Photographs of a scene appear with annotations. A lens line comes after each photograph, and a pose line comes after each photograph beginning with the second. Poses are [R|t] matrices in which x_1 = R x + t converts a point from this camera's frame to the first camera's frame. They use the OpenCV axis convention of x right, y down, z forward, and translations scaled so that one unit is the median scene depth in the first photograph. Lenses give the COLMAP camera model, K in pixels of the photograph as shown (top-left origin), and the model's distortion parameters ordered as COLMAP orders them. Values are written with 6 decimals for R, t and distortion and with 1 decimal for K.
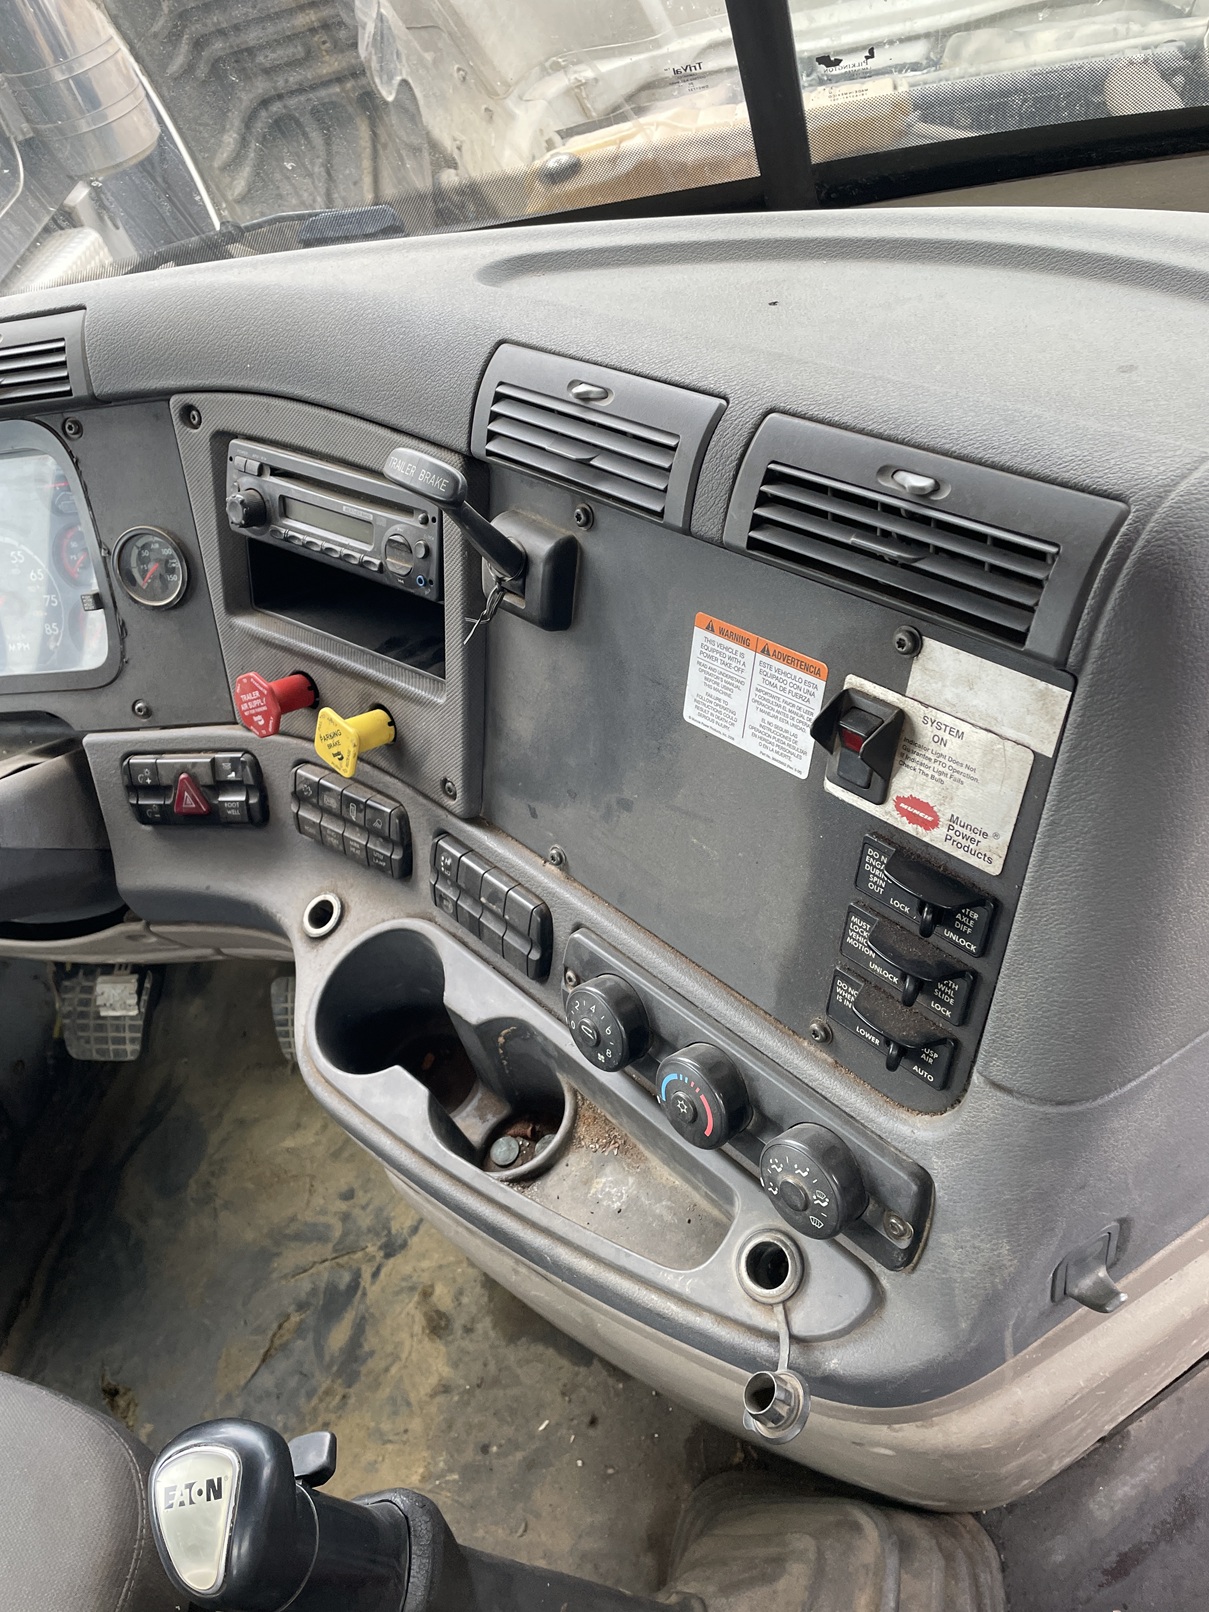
lens RADIAL K [[1234.1, 0, 604.5], [0, 1234.1, 806.0], [0, 0, 1]] dist [0.058759, -0.090538]
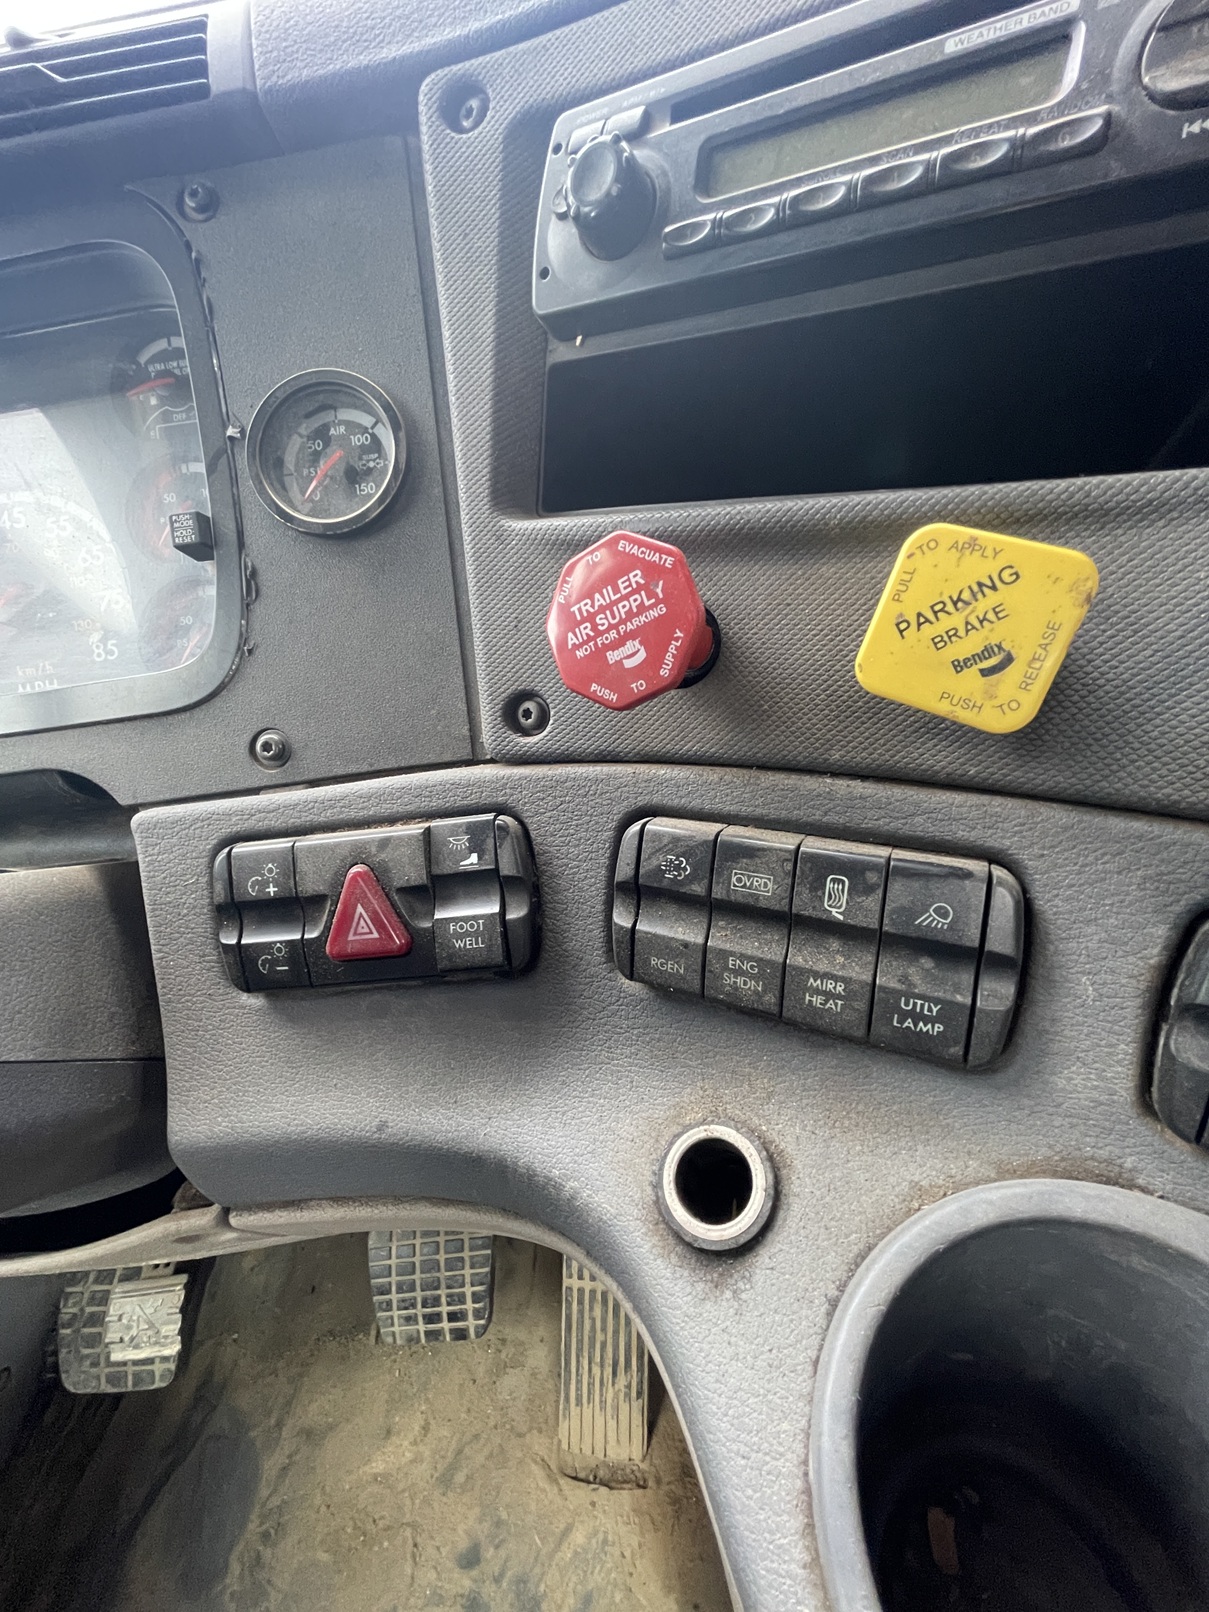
lens RADIAL K [[644.5, 0, 604.5], [0, 644.5, 806.0], [0, 0, 1]] dist [-0.000225, -0.002875]
pose [[0.981379, -0.007322, 0.191942, -0.327618], [0.067401, 0.948859, -0.308420, 0.037408], [-0.179868, 0.315614, 0.931684, 0.836321]]
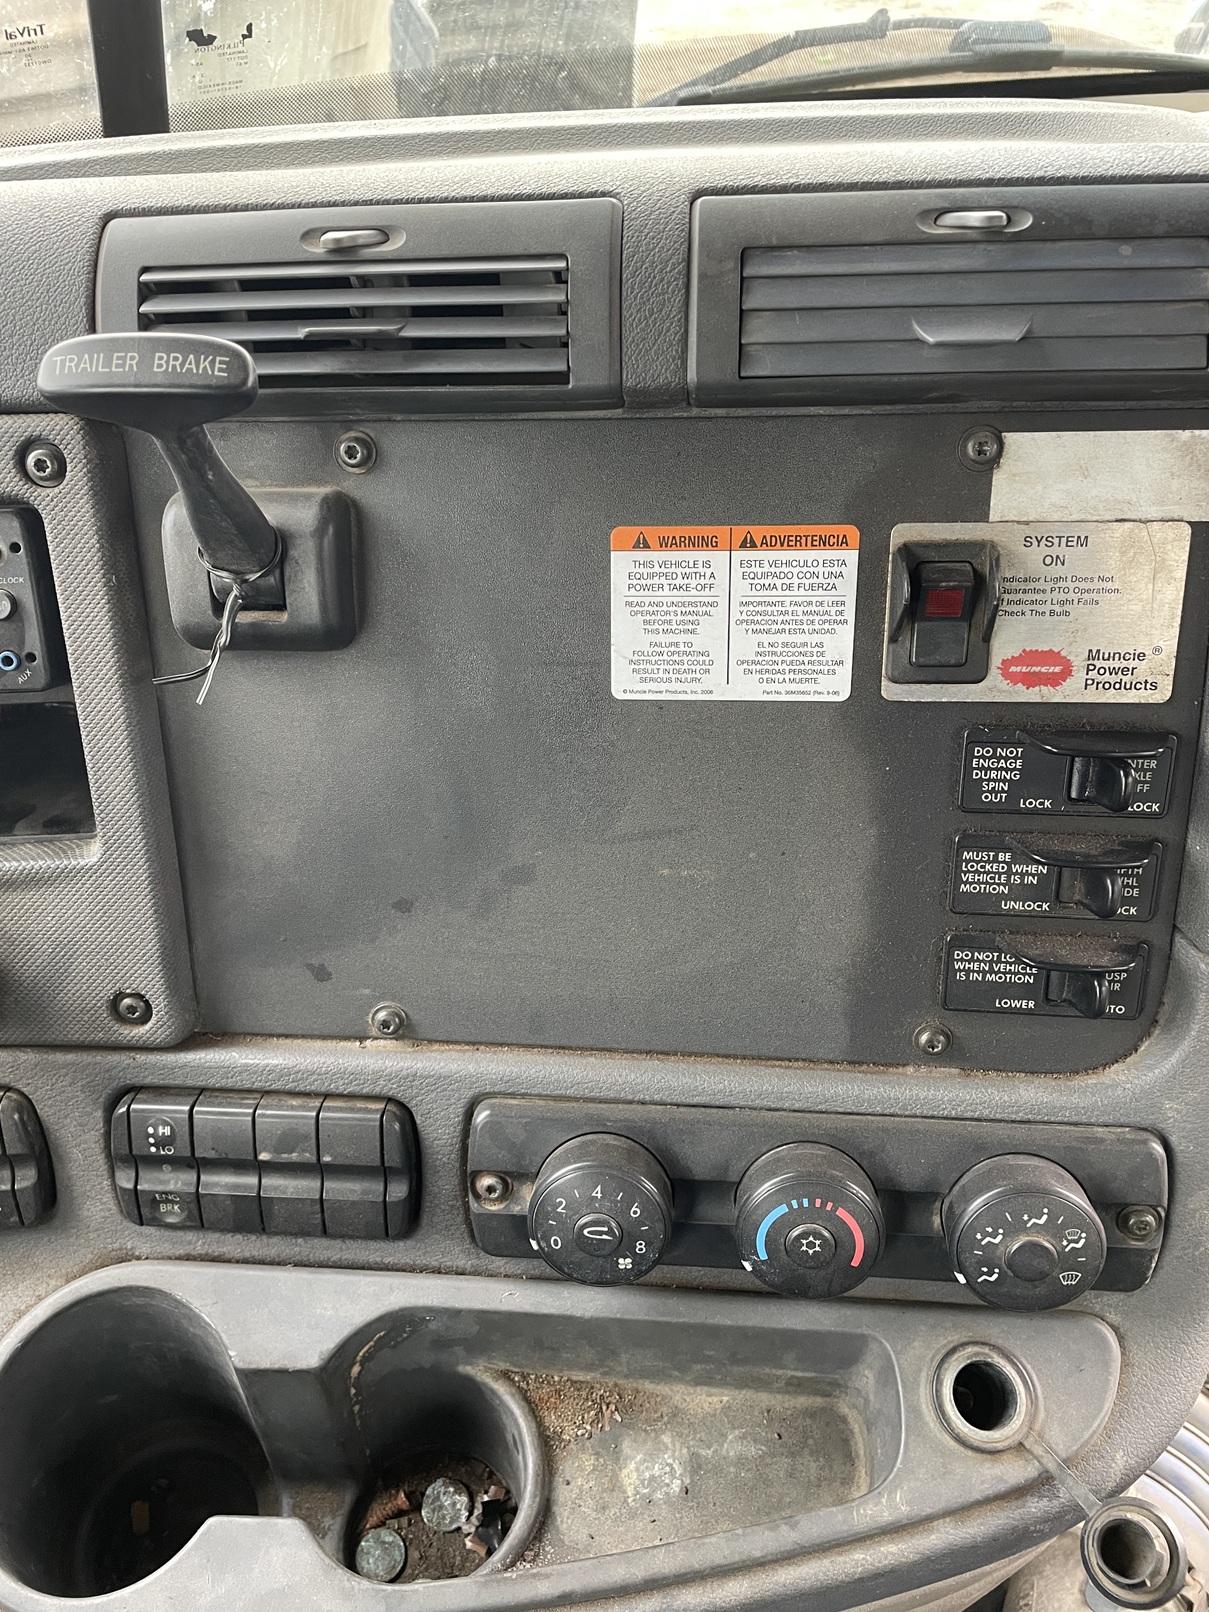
lens RADIAL K [[1234.1, 0, 604.5], [0, 1234.1, 806.0], [0, 0, 1]] dist [0.058759, -0.090538]
pose [[0.733976, -0.271205, 0.622677, -0.286769], [0.383006, 0.922407, -0.049714, 0.012242], [-0.560879, 0.274978, 0.780898, 0.369530]]
